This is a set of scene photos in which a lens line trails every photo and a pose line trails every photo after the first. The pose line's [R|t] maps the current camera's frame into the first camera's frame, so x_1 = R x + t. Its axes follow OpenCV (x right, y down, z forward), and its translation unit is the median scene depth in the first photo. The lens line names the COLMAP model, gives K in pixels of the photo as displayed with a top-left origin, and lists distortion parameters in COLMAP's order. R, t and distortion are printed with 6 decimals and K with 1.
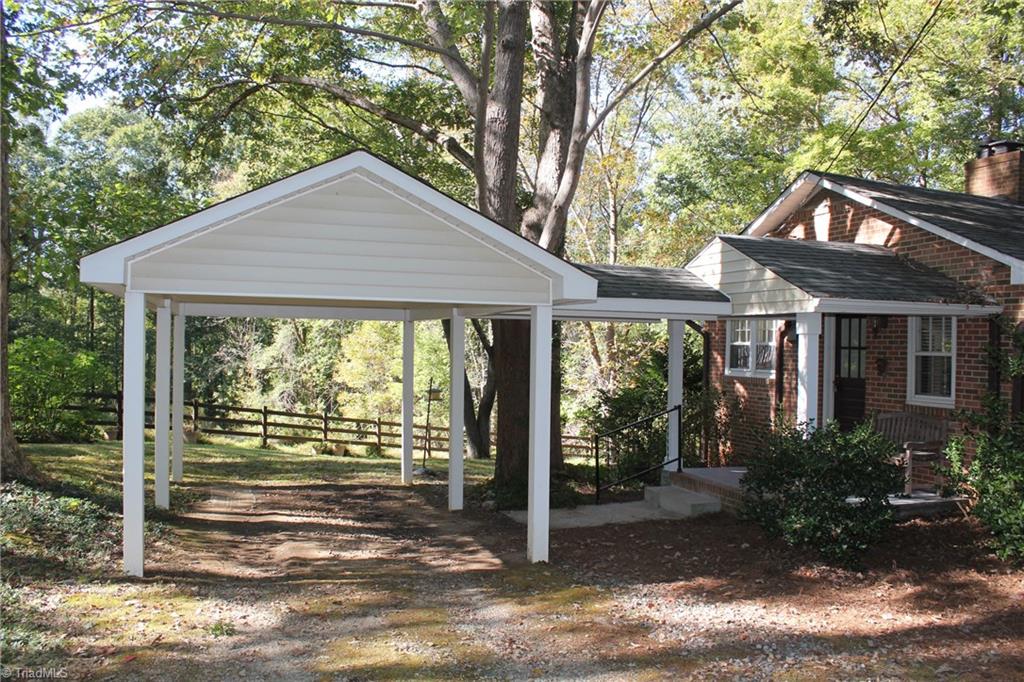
lens RADIAL K [[841.2, 0, 516.3], [0, 841.2, 342.2], [0, 0, 1]] dist [-0.145965, 0.103383]
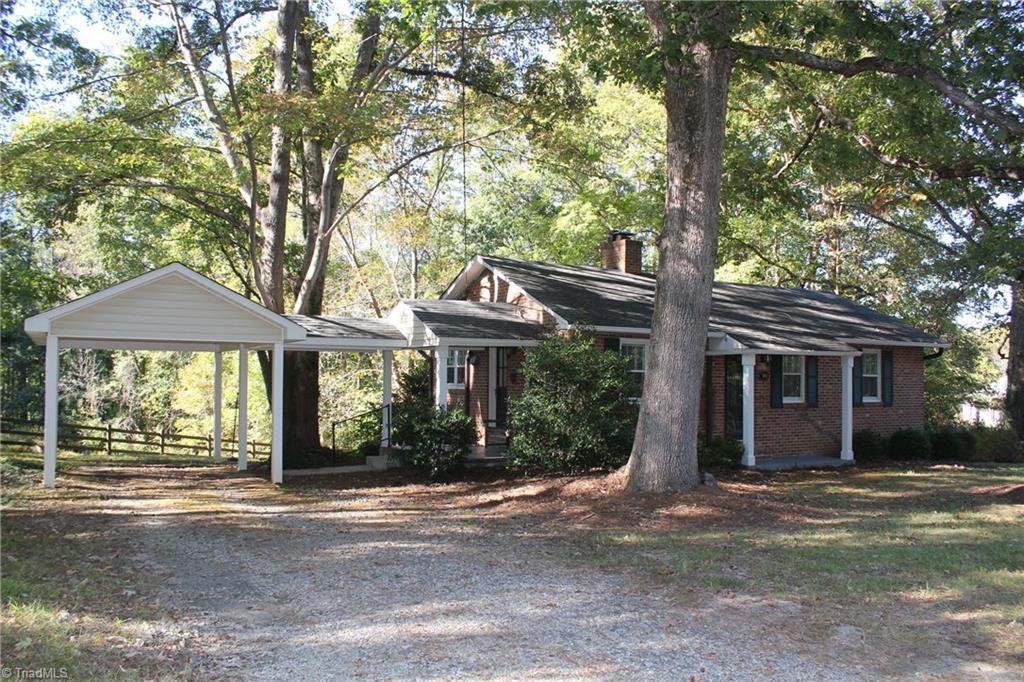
lens RADIAL K [[841.2, 0, 516.3], [0, 841.2, 342.2], [0, 0, 1]] dist [-0.145965, 0.103383]
pose [[0.984419, -0.000705, 0.175838, 0.033855], [0.007447, 0.999262, -0.037685, 0.004220], [-0.175681, 0.038407, 0.983698, -0.129397]]
